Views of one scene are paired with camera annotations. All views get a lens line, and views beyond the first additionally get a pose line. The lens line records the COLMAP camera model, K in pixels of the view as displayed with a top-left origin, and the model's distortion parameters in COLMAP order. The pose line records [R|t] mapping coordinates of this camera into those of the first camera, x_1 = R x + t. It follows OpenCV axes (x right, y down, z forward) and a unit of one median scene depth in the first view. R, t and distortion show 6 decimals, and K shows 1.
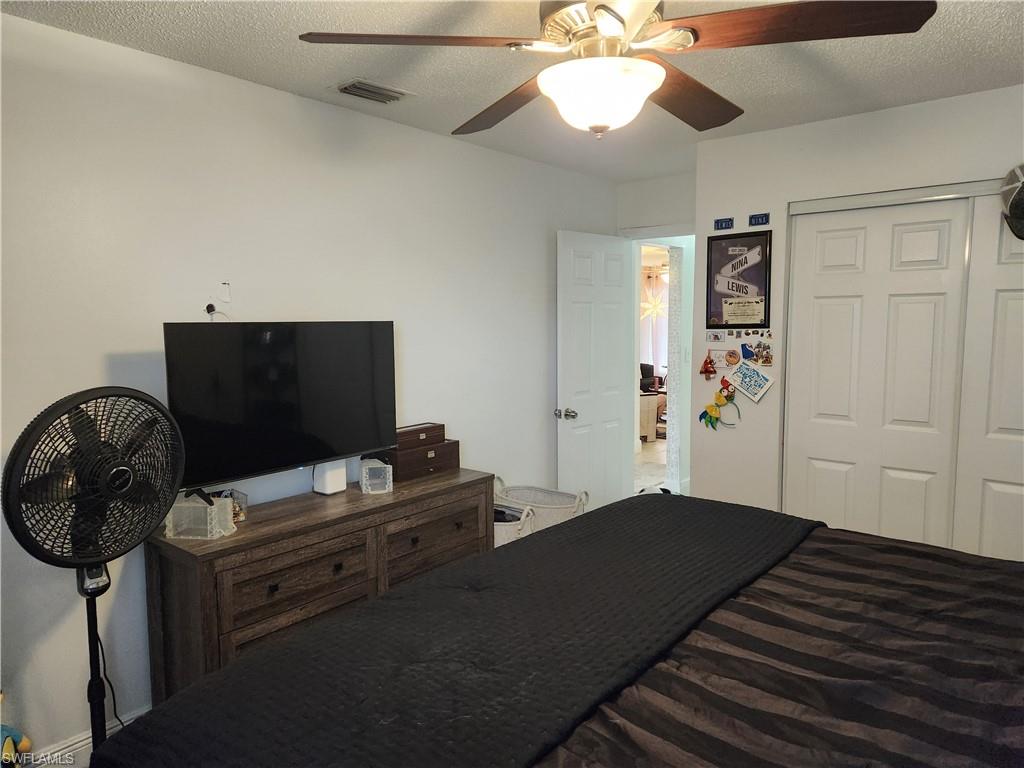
lens RADIAL K [[678.0, 0, 518.7], [0, 678.0, 382.2], [0, 0, 1]] dist [0.089946, -0.079702]
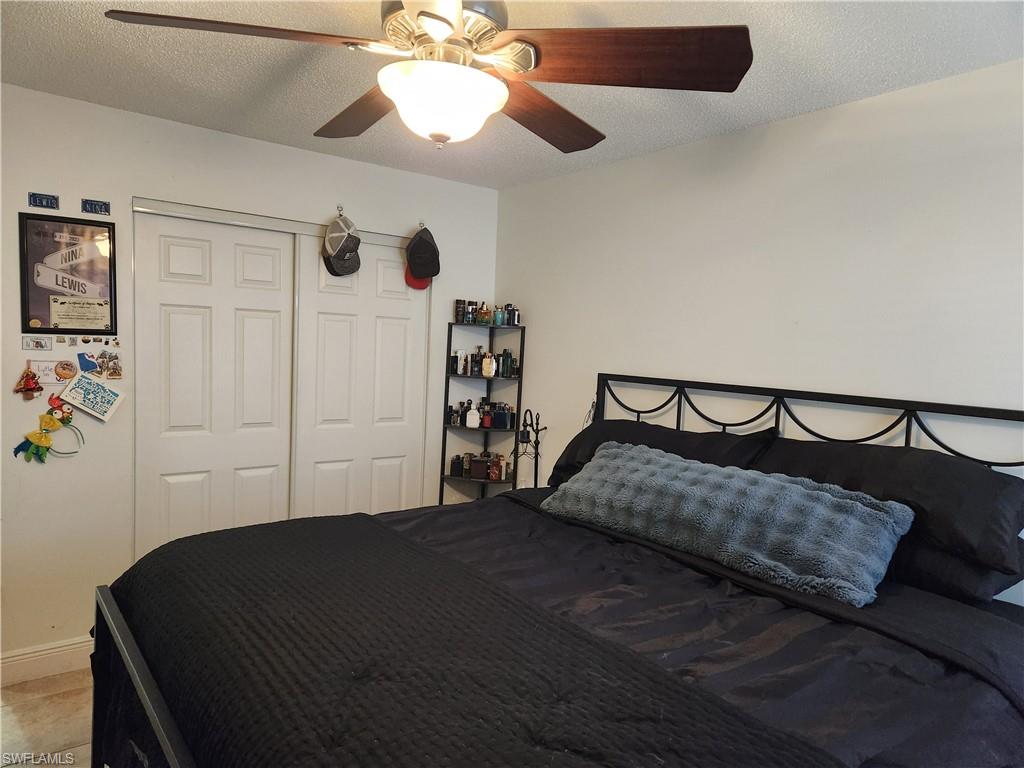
lens RADIAL K [[678.0, 0, 518.7], [0, 678.0, 382.2], [0, 0, 1]] dist [0.089946, -0.079702]
pose [[0.218971, -0.044687, 0.974708, -0.372380], [0.046981, 0.998275, 0.035213, -0.025855], [-0.974600, 0.038082, 0.220693, 0.303594]]
